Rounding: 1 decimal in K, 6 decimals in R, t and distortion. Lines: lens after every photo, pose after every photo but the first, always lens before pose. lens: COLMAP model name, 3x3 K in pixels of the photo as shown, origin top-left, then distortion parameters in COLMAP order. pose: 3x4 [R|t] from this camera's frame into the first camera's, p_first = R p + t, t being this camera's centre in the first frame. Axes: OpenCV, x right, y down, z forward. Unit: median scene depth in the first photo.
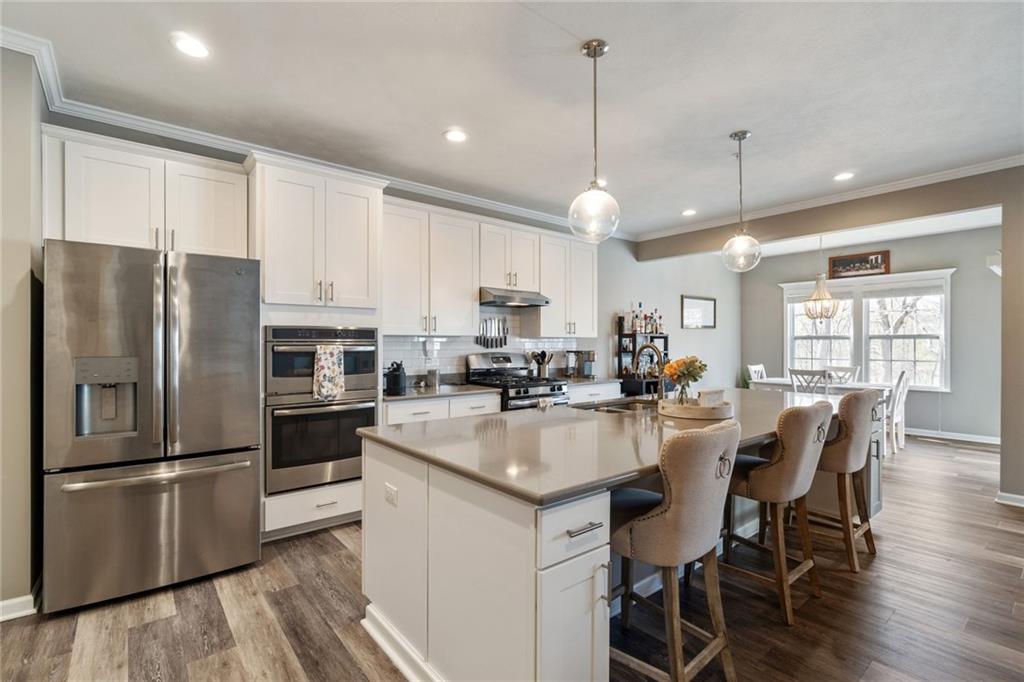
lens RADIAL K [[476.1, 0, 510.7], [0, 476.1, 339.8], [0, 0, 1]] dist [-0.004663, 0.002213]
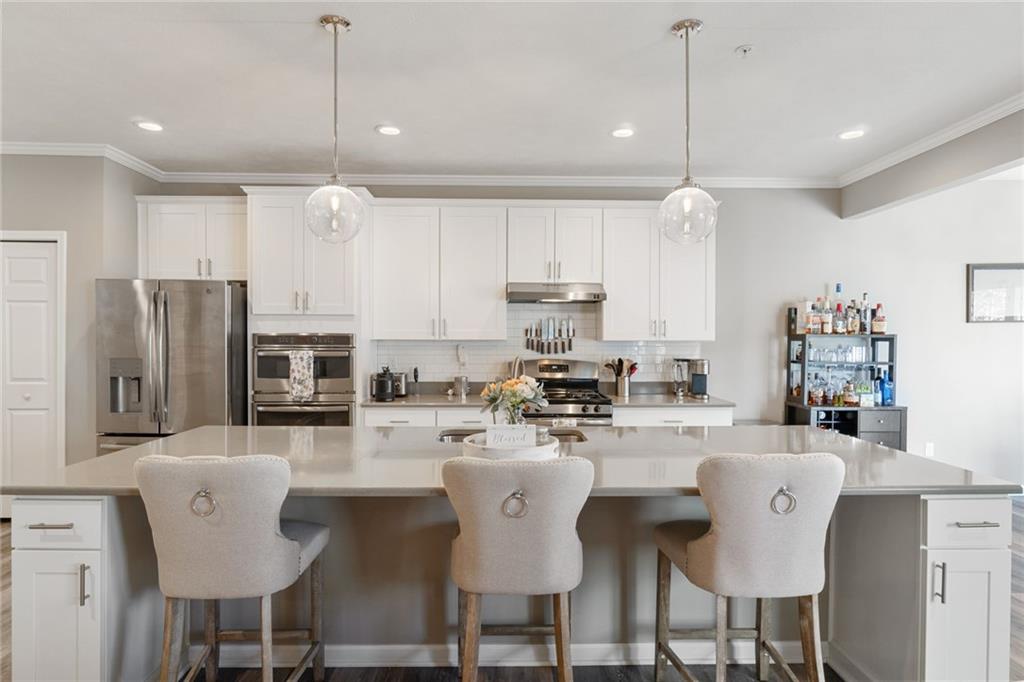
lens RADIAL K [[567.0, 0, 510.2], [0, 567.0, 342.8], [0, 0, 1]] dist [0.003933, 0.000738]
pose [[0.783127, 0.008065, -0.621809, 0.525112], [0.001120, 0.999896, 0.014380, -0.016078], [0.621860, -0.011958, 0.783037, 0.183142]]
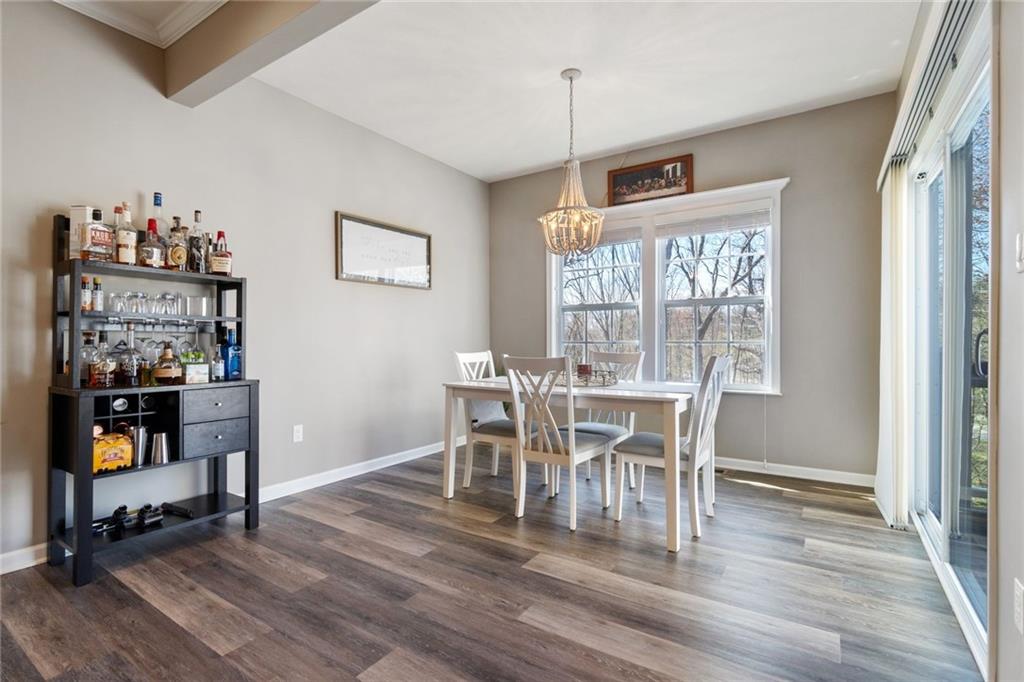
lens RADIAL K [[476.1, 0, 510.5], [0, 476.1, 344.3], [0, 0, 1]] dist [-0.004663, 0.002213]
pose [[0.956774, -0.001724, 0.290829, 0.575866], [-0.001396, 0.999944, 0.010521, 0.056369], [-0.290831, -0.010472, 0.956717, 0.703877]]
